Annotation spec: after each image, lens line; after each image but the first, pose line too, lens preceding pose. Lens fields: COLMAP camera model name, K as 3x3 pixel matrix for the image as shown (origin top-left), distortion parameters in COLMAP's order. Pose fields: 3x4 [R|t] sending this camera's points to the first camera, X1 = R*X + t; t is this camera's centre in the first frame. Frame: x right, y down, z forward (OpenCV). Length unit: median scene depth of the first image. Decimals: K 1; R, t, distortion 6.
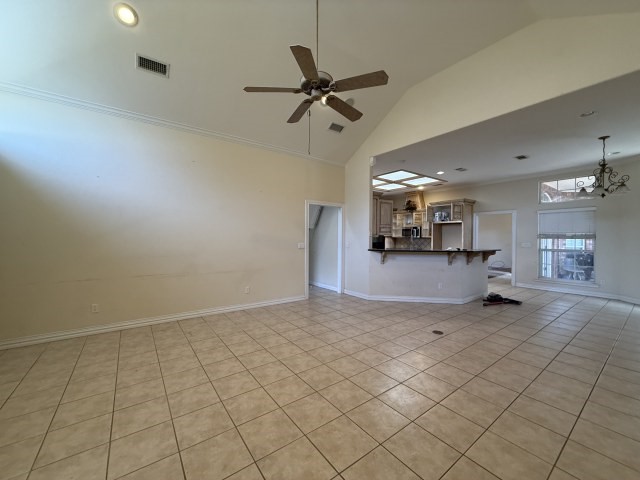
lens RADIAL K [[256.2, 0, 319.9], [0, 256.2, 239.4], [0, 0, 1]] dist [0.000663, 0.000096]
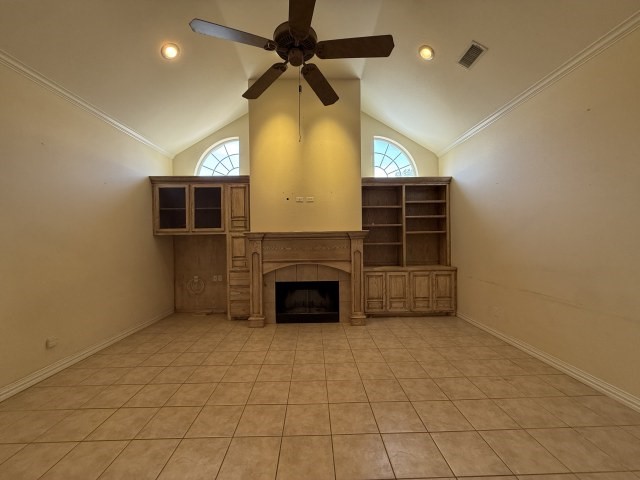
lens RADIAL K [[256.2, 0, 319.0], [0, 256.2, 239.2], [0, 0, 1]] dist [0.000663, 0.000096]
pose [[-0.573644, 0.006039, -0.819082, 0.523869], [0.001237, 0.999978, 0.006507, -0.042505], [0.819104, 0.002720, -0.573639, 1.384059]]
